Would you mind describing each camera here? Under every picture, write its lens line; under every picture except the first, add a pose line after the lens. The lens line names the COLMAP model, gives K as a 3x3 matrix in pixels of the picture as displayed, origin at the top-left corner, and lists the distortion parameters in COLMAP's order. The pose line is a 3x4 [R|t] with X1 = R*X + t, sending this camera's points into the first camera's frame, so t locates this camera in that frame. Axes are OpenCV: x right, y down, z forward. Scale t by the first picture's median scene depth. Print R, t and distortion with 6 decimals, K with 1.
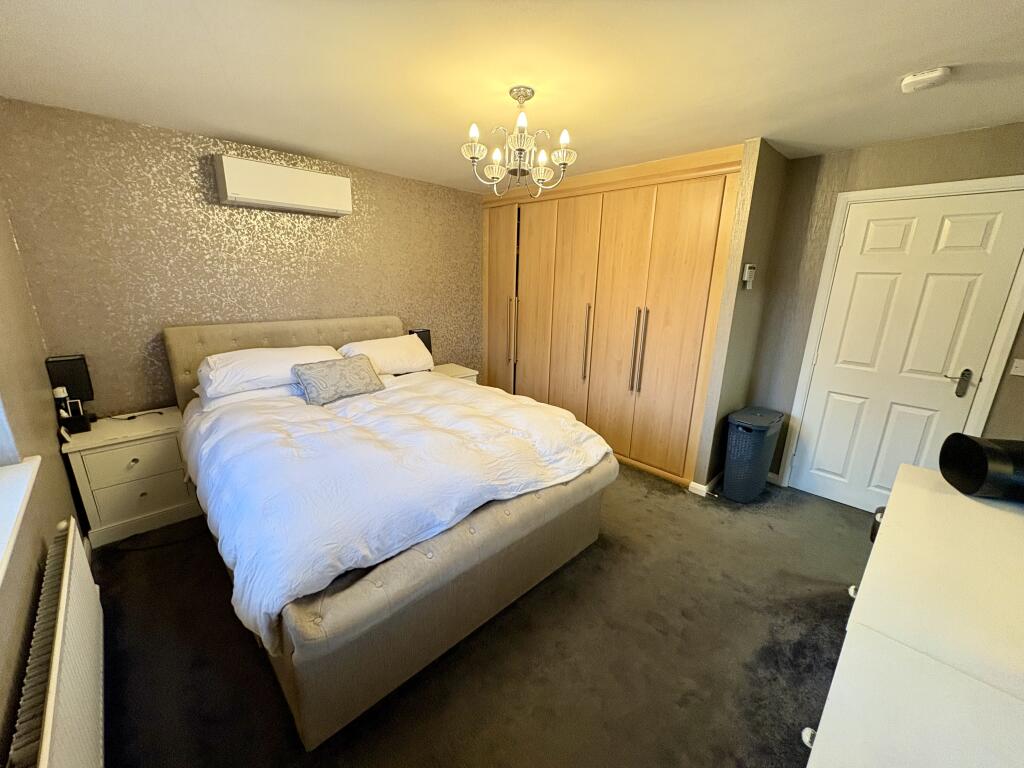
lens RADIAL K [[404.0, 0, 515.2], [0, 404.0, 388.9], [0, 0, 1]] dist [0.000347, 0.000061]
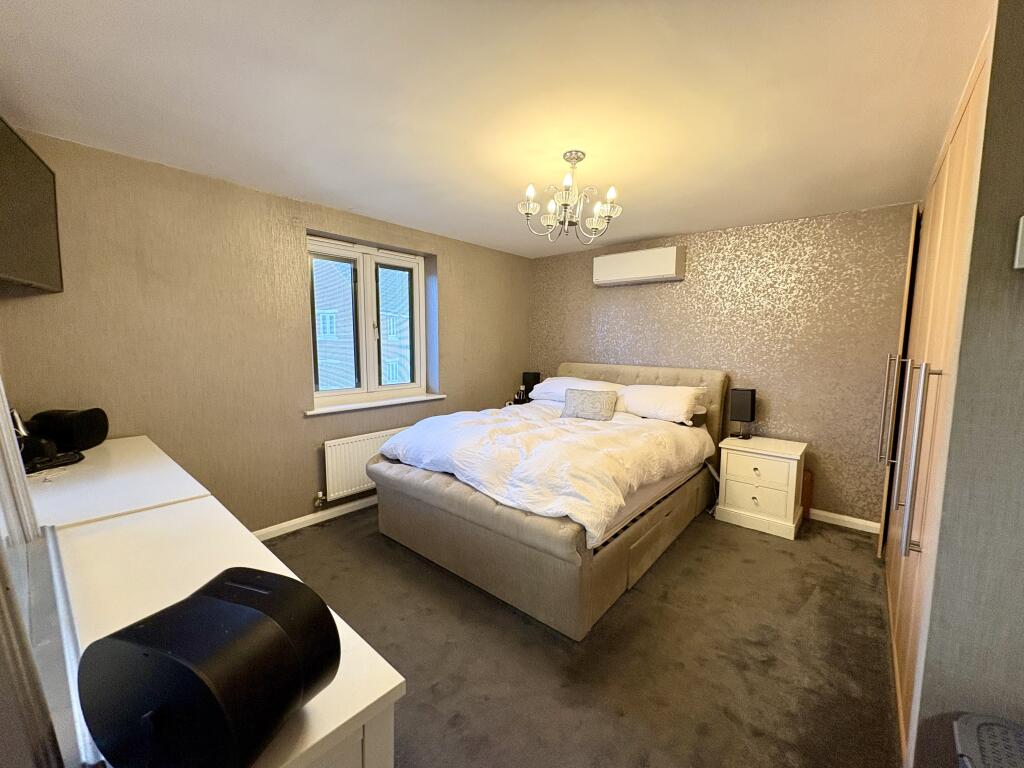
lens RADIAL K [[407.3, 0, 512.0], [0, 407.3, 384.0], [0, 0, 1]] dist [-0.000888, -0.000002]
pose [[0.076620, 0.079695, -0.993870, 1.100145], [-0.264456, 0.962723, 0.056810, -0.125778], [0.961349, 0.258482, 0.094840, 0.821919]]
